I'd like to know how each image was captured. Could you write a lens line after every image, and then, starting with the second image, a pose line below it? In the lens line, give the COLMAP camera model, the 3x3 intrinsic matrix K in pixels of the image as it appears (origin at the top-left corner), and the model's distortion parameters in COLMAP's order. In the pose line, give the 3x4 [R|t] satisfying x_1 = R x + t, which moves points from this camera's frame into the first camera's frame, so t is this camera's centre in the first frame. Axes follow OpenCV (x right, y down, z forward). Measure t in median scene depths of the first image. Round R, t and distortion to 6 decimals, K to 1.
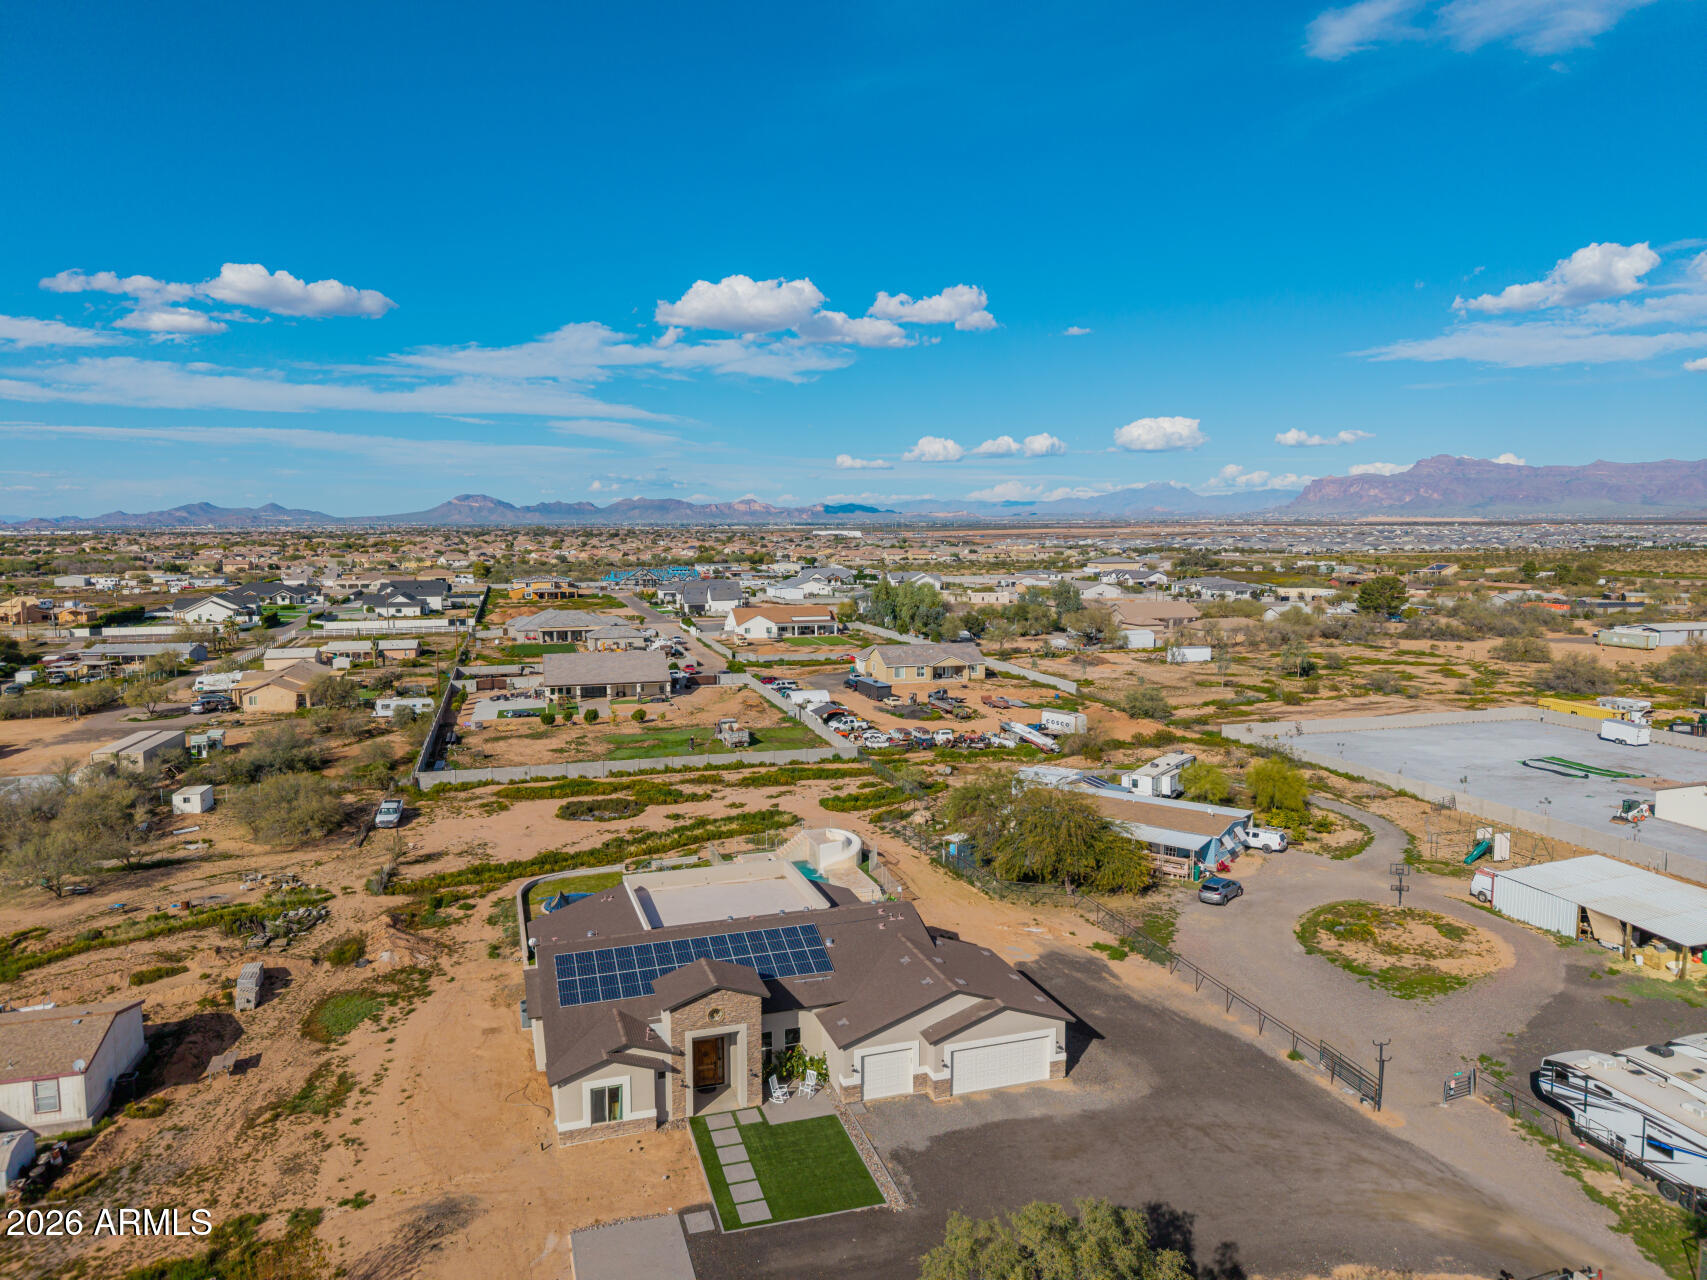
lens RADIAL K [[1137.0, 0, 854.2], [0, 1137.0, 654.2], [0, 0, 1]] dist [0.027002, -0.025332]
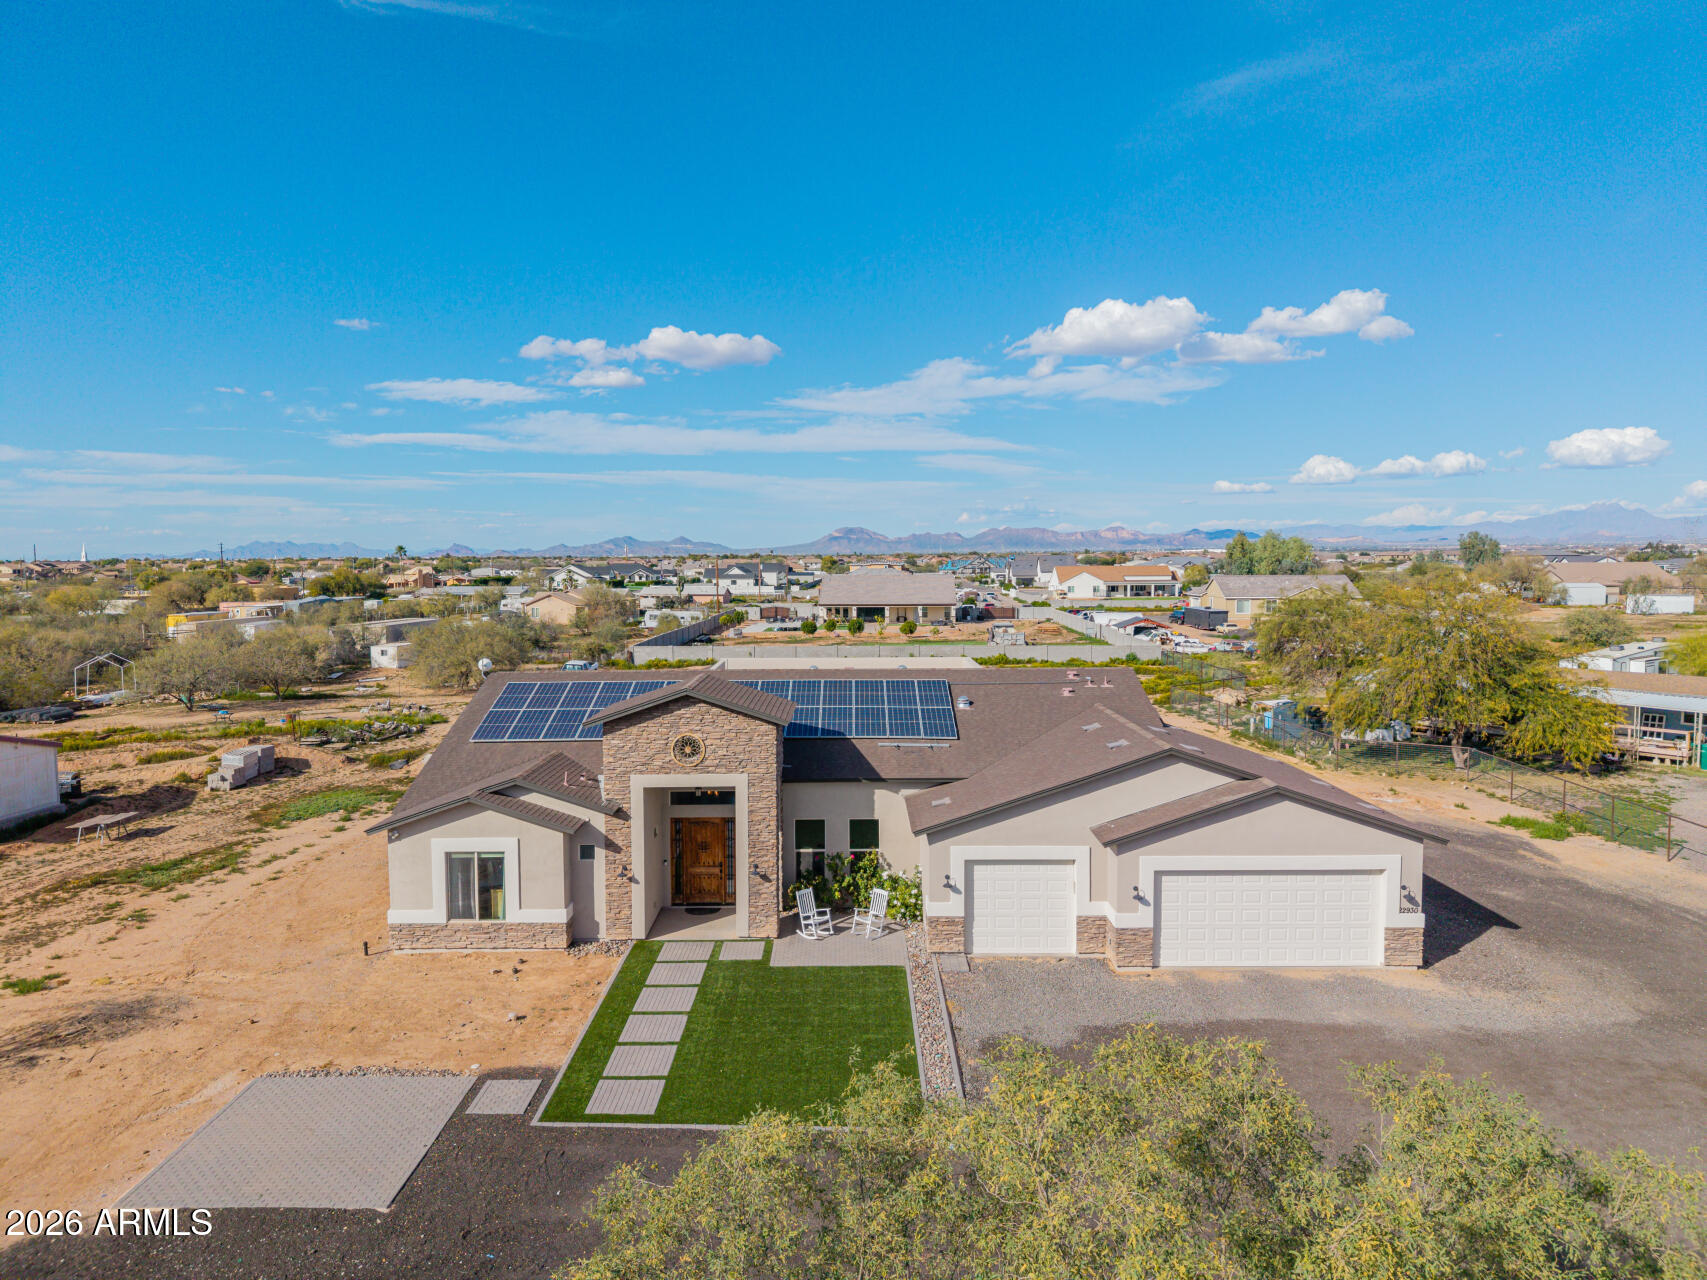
lens RADIAL K [[1137.0, 0, 851.2], [0, 1137.0, 646.0], [0, 0, 1]] dist [0.027002, -0.025332]
pose [[0.949259, 0.021517, -0.313759, 0.088664], [-0.031911, 0.999098, -0.028029, 0.214137], [0.312872, 0.036620, 0.949089, 0.397133]]
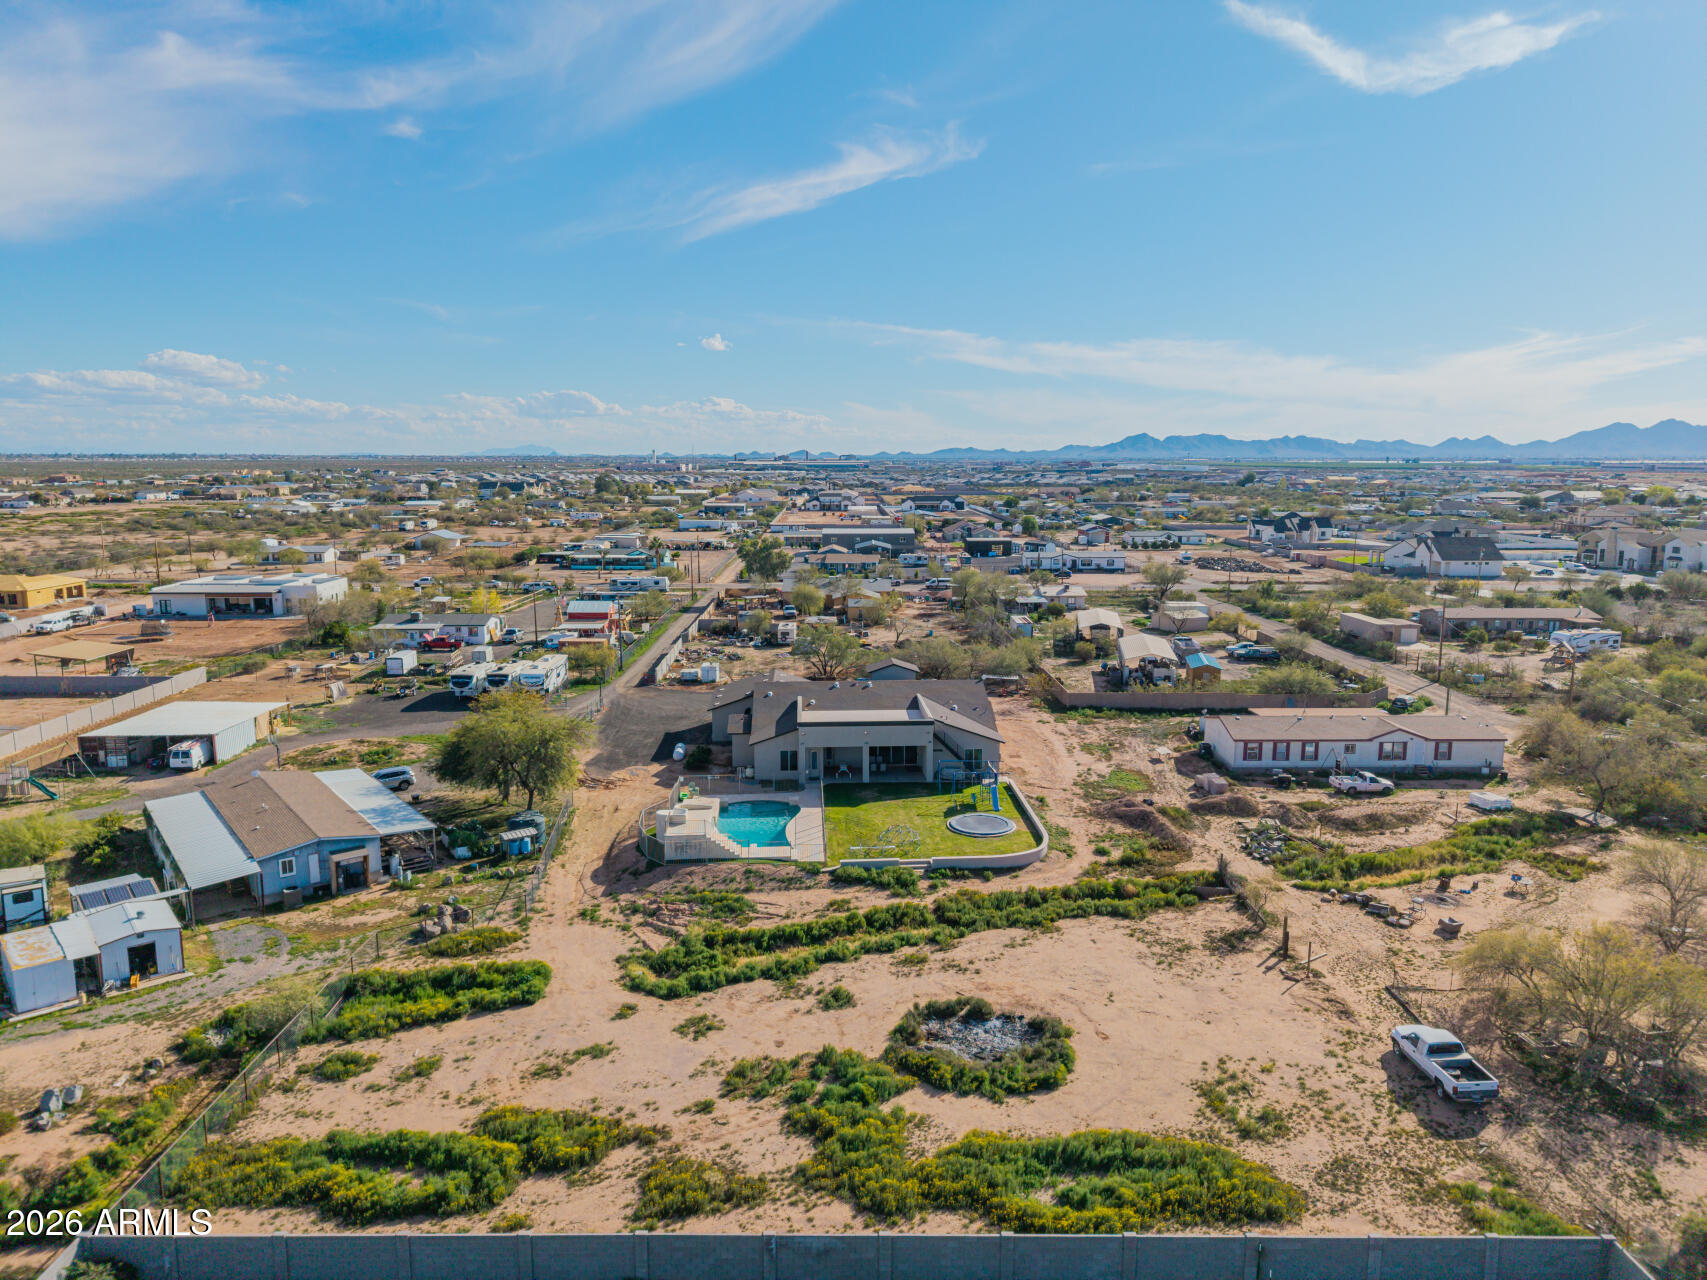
lens RADIAL K [[1137.0, 0, 847.8], [0, 1137.0, 604.6], [0, 0, 1]] dist [0.027002, -0.025332]
pose [[-0.961636, -0.032115, 0.272444, -0.468704], [0.034238, 0.971309, 0.235343, -0.234600], [-0.272185, 0.235642, -0.932946, 2.260797]]
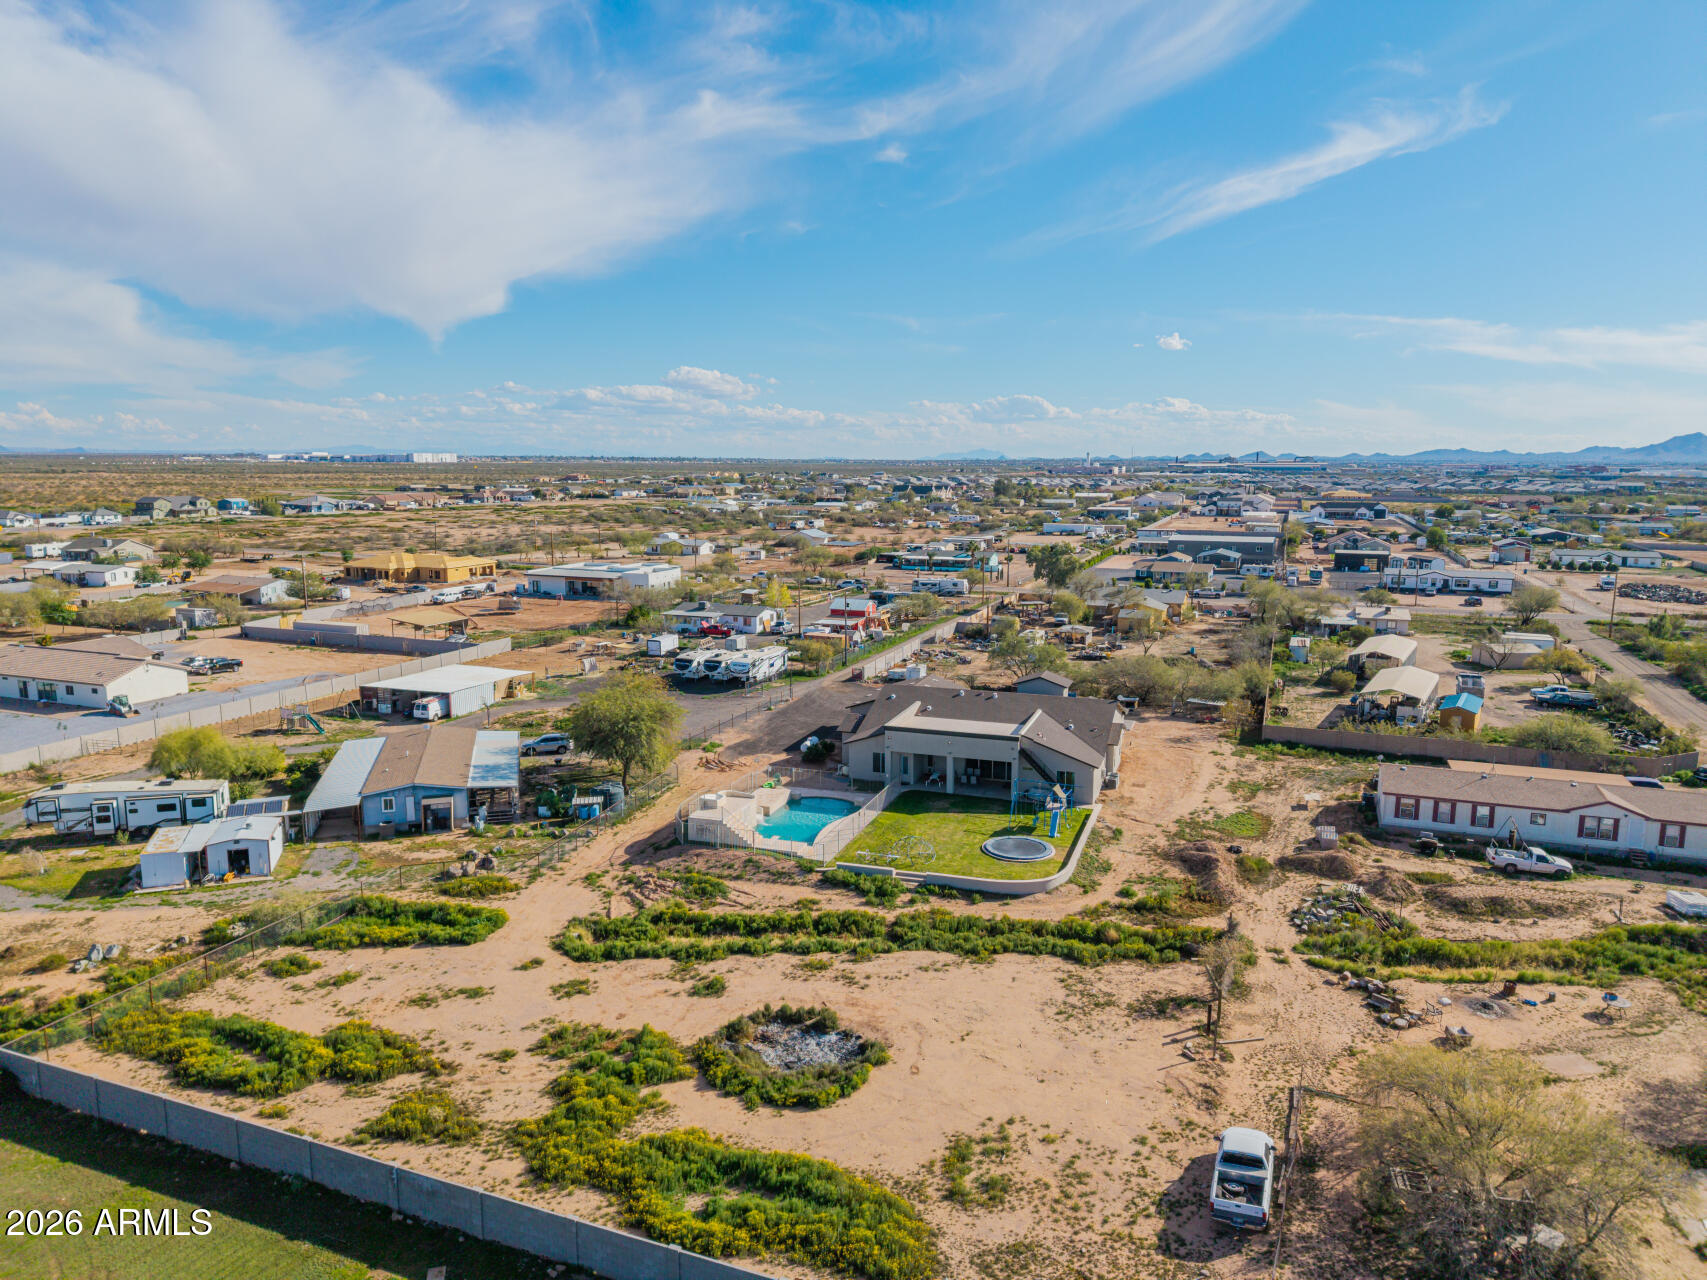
lens RADIAL K [[1137.0, 0, 851.2], [0, 1137.0, 591.5], [0, 0, 1]] dist [0.027002, -0.025332]
pose [[-0.790268, -0.070147, 0.608734, -0.820708], [0.068835, 0.976975, 0.201943, -0.219177], [-0.608883, 0.201491, -0.767243, 2.095808]]
